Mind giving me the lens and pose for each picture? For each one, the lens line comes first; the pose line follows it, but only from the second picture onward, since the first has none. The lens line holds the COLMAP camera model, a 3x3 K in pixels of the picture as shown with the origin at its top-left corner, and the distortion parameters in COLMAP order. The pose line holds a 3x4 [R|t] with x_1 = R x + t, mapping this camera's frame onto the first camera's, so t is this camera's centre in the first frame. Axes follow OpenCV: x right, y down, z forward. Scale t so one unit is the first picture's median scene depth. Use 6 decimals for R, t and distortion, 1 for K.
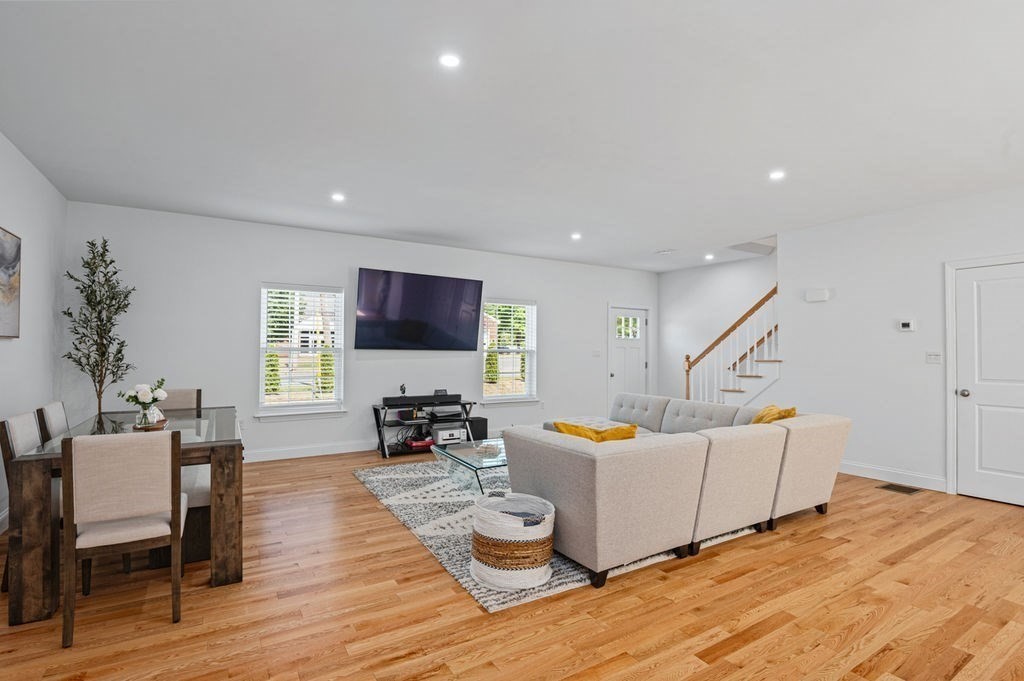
lens RADIAL K [[490.4, 0, 503.4], [0, 490.4, 348.0], [0, 0, 1]] dist [-0.026345, 0.001067]
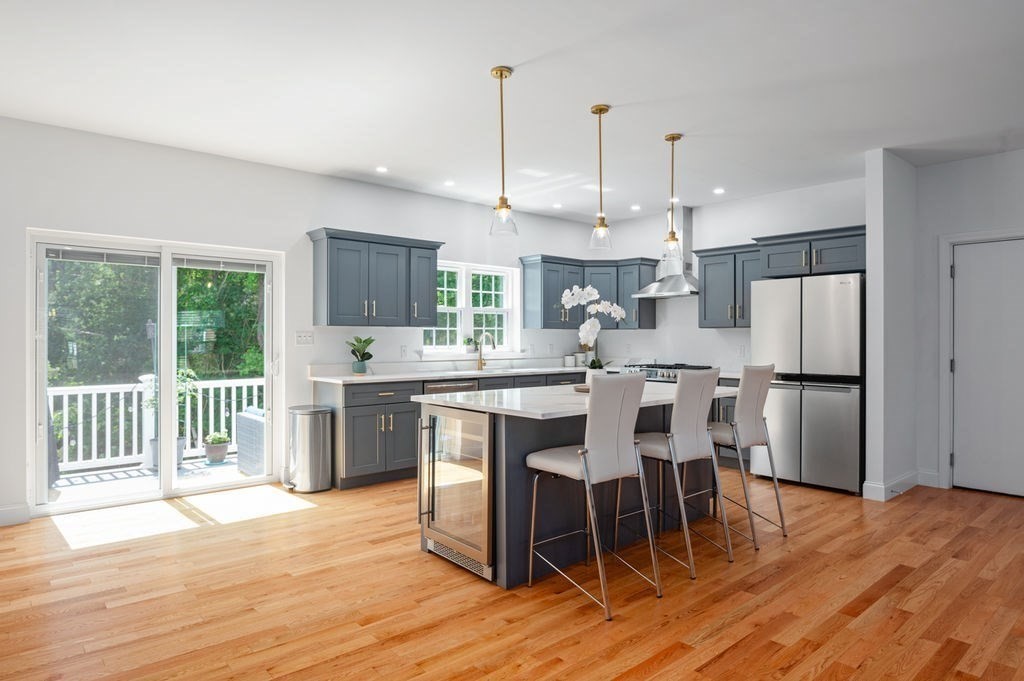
lens RADIAL K [[614.0, 0, 512.2], [0, 614.0, 337.2], [0, 0, 1]] dist [-0.003675, -0.002963]
pose [[-0.984550, -0.002646, -0.175083, 0.916760], [-0.001994, 0.999990, -0.003902, 0.018981], [0.175092, -0.003492, -0.984546, 1.238506]]
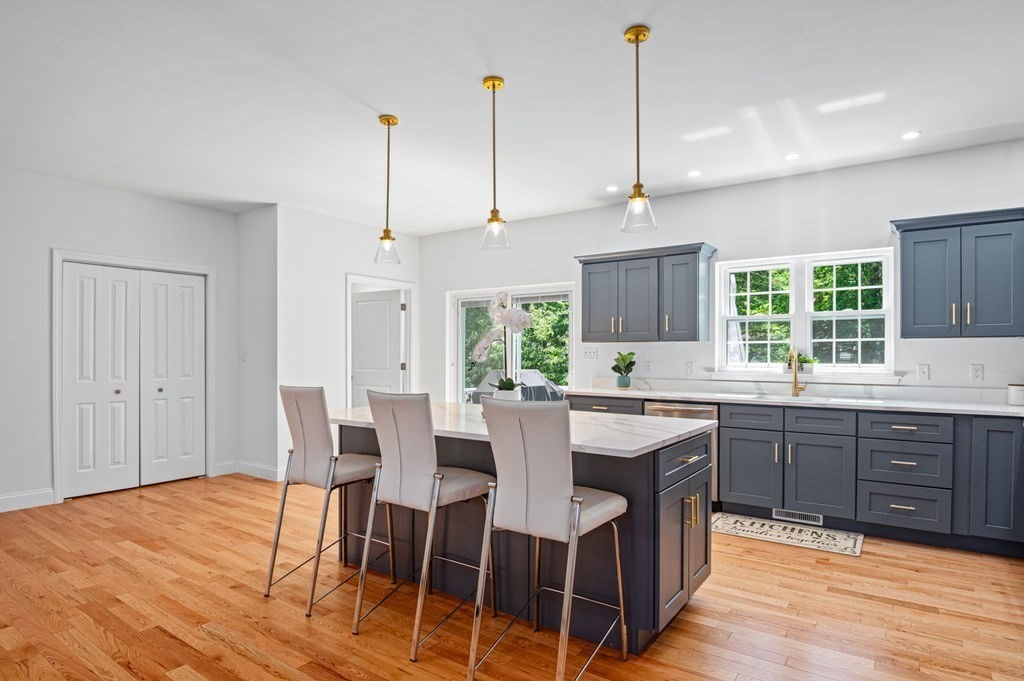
lens RADIAL K [[561.3, 0, 506.1], [0, 561.3, 358.3], [0, 0, 1]] dist [-0.020632, -0.005481]
pose [[-0.389778, -0.010746, 0.920846, -0.284325], [-0.002494, 0.999941, 0.010613, 0.013172], [-0.920905, 0.001840, -0.389782, 0.454180]]
